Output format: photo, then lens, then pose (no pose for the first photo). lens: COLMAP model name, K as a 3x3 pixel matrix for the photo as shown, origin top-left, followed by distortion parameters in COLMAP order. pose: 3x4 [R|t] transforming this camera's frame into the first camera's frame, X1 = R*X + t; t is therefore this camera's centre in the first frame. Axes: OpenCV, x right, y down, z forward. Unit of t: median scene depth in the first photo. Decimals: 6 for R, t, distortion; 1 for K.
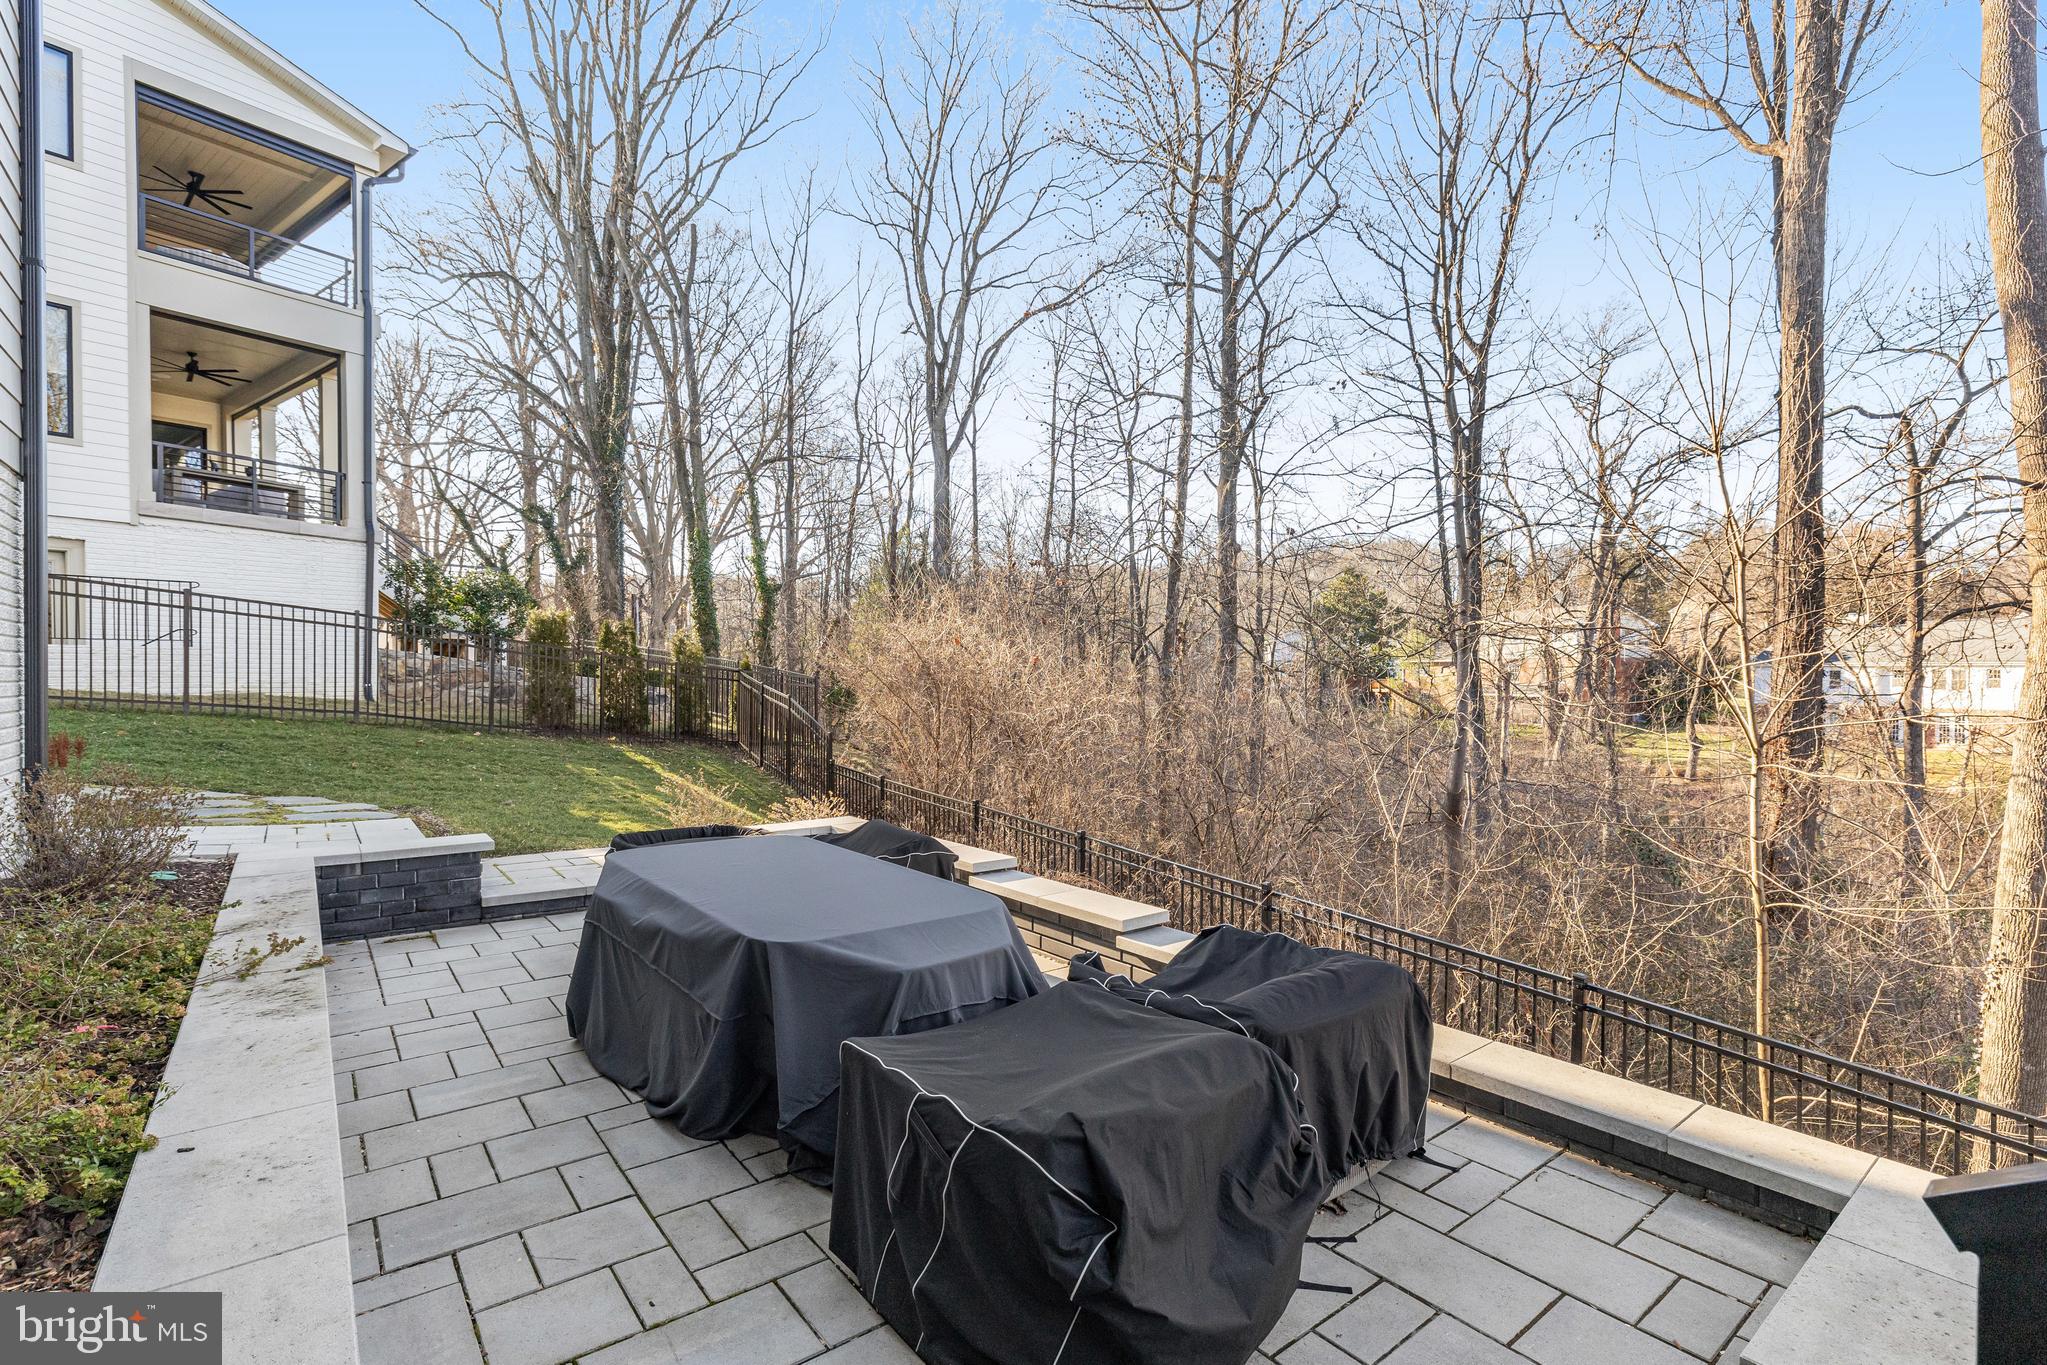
lens RADIAL K [[949.1, 0, 1023.5], [0, 949.1, 682.5], [0, 0, 1]] dist [0.009021, -0.001015]
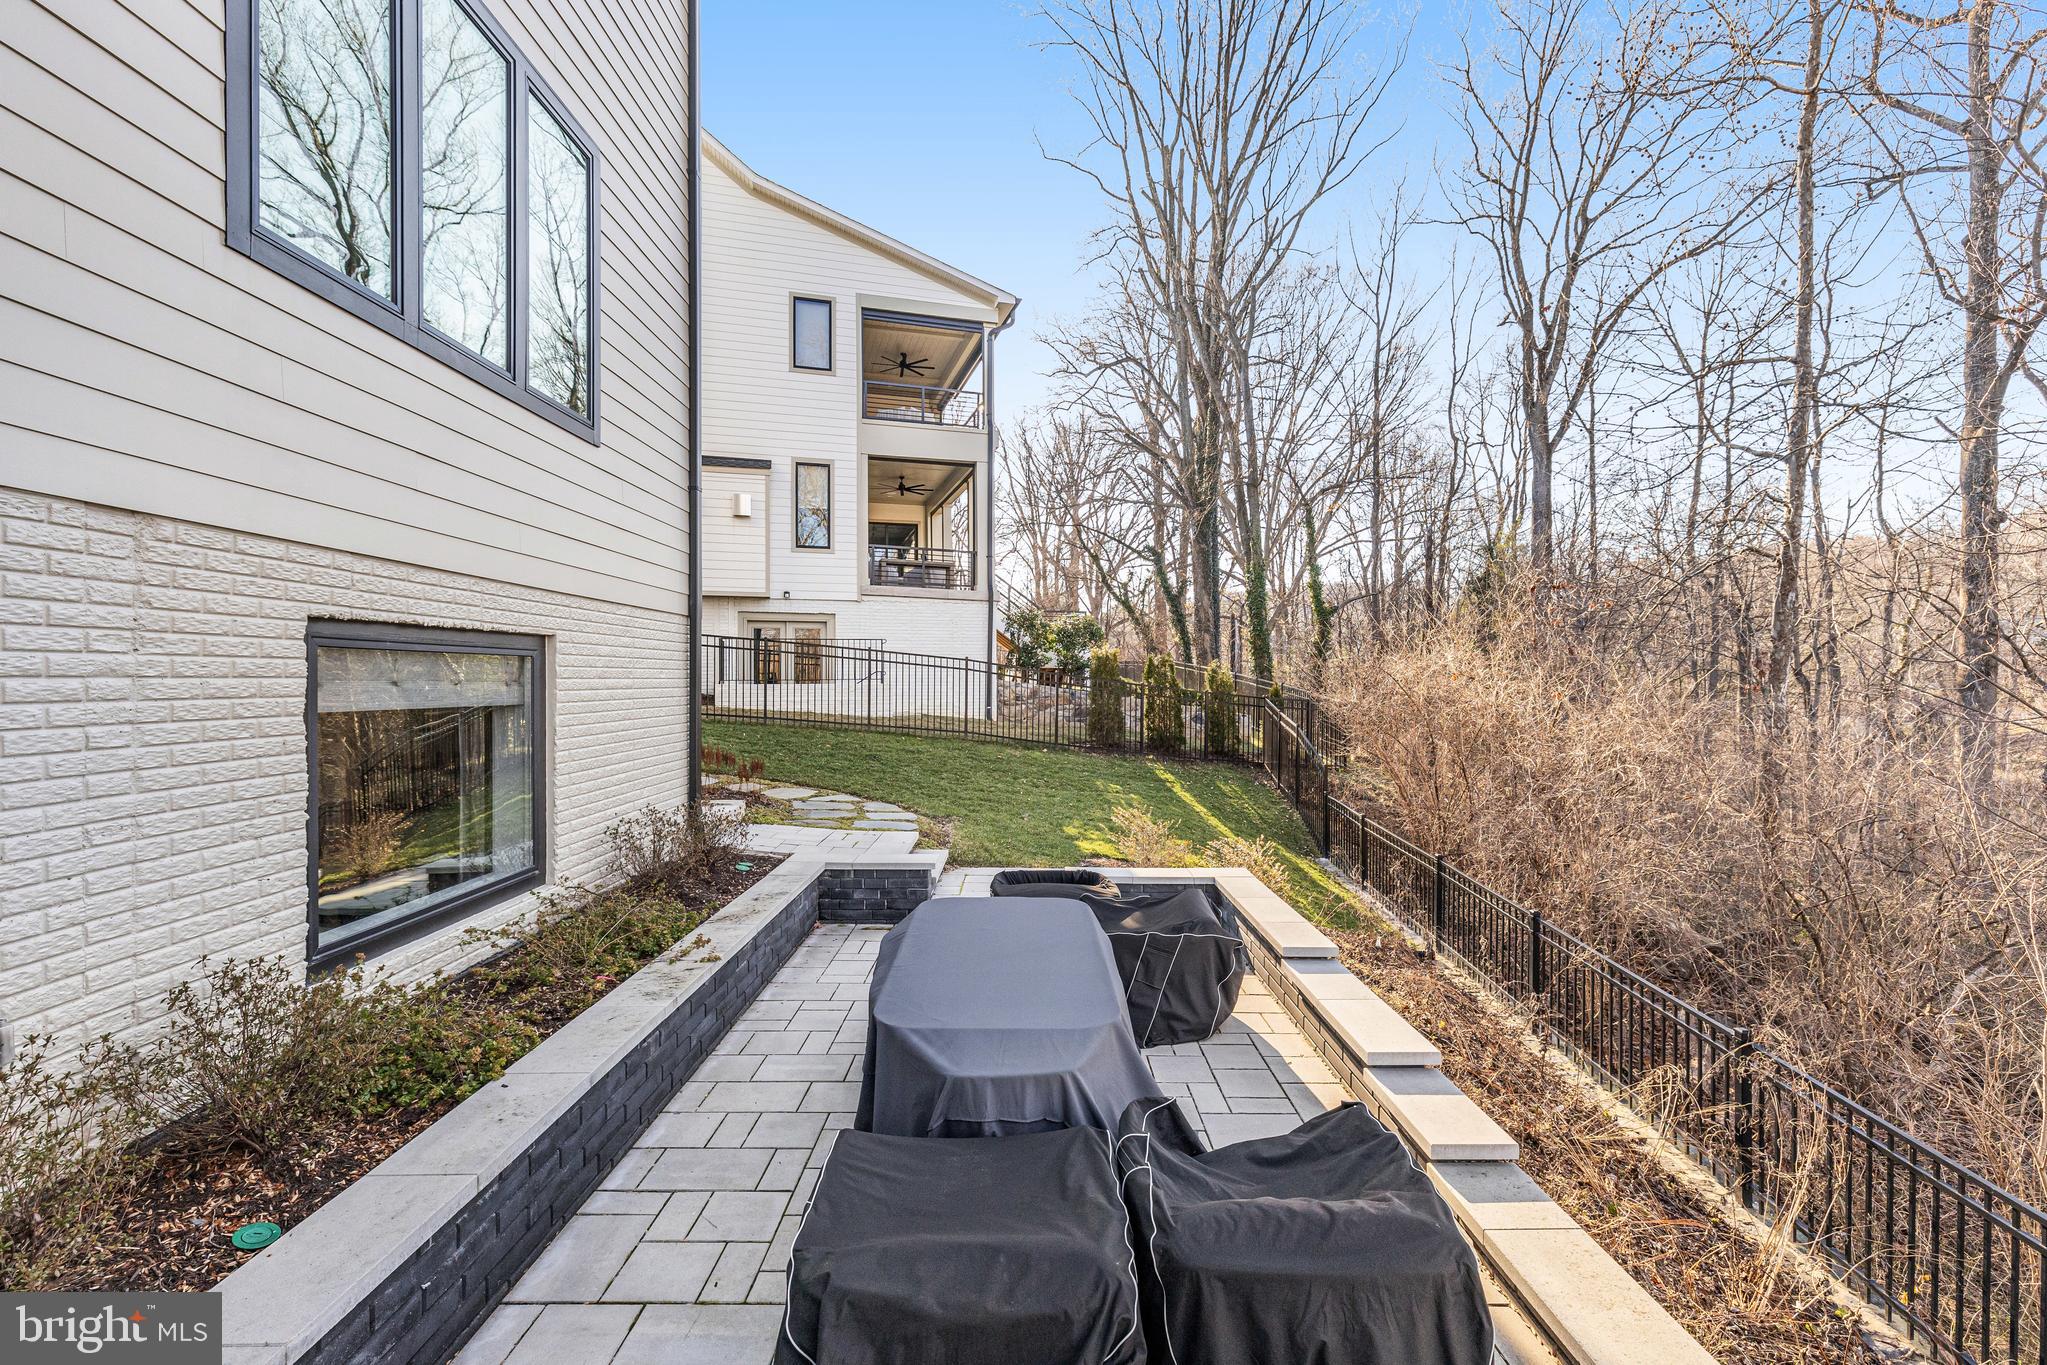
lens RADIAL K [[887.8, 0, 1023.5], [0, 887.8, 682.5], [0, 0, 1]] dist [-0.000065, -0.000443]
pose [[0.796159, -0.001298, -0.605087, 0.058848], [-0.001181, 0.999992, -0.003699, -0.016165], [0.605087, 0.003660, 0.796151, 0.021532]]
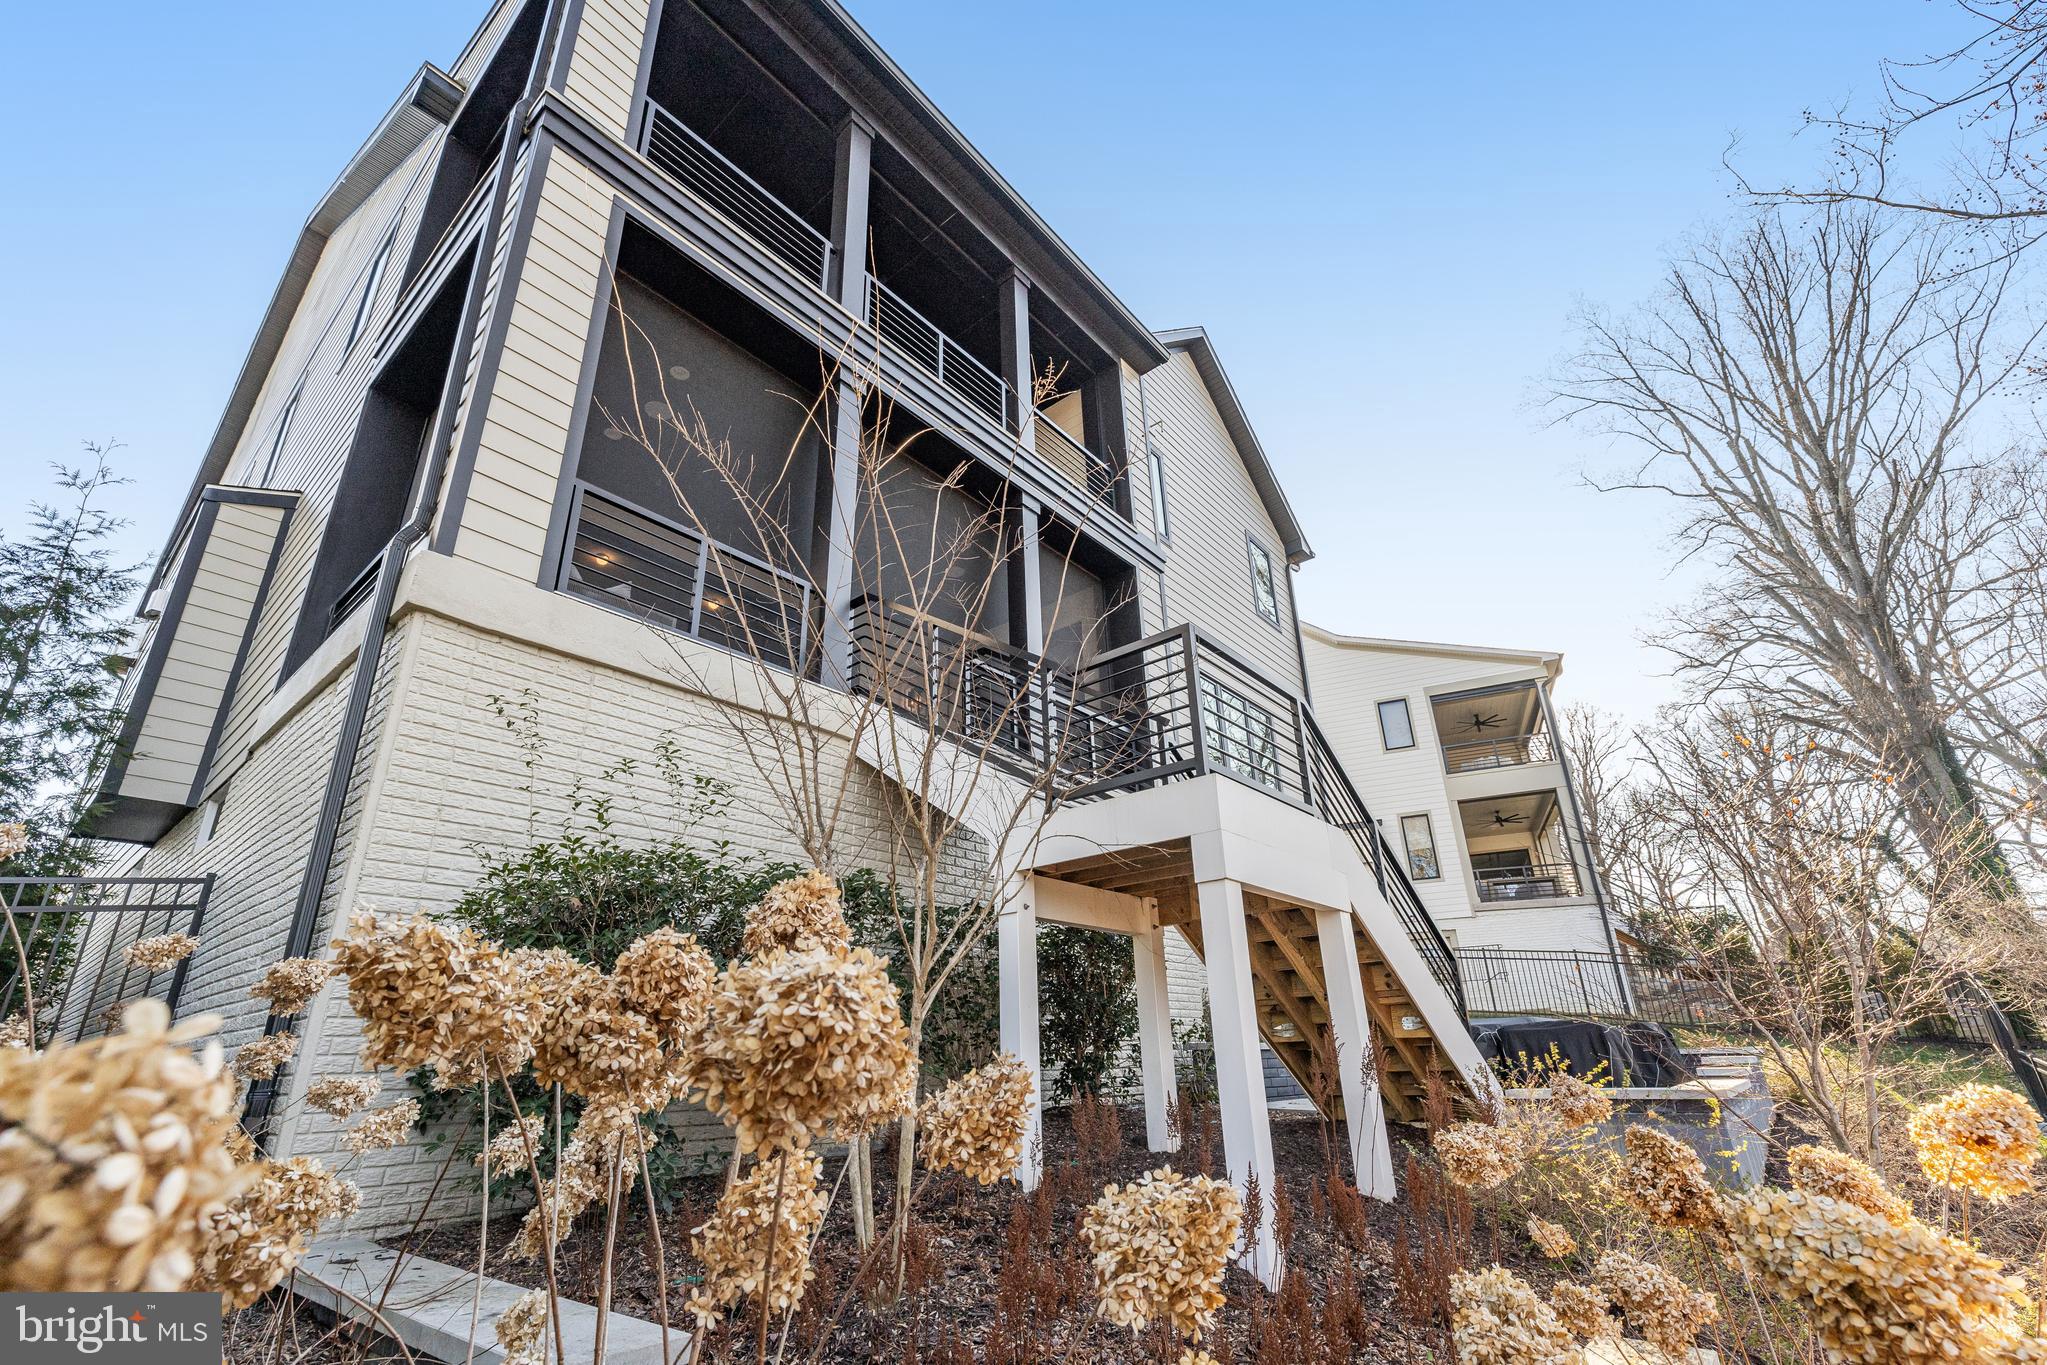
lens RADIAL K [[878.7, 0, 1024.4], [0, 878.7, 716.2], [0, 0, 1]] dist [-0.000715, -0.000132]
pose [[0.221387, -0.367933, -0.903113, 0.269246], [0.022993, 0.927805, -0.372356, 0.041748], [0.974915, 0.061669, 0.213863, -0.114439]]
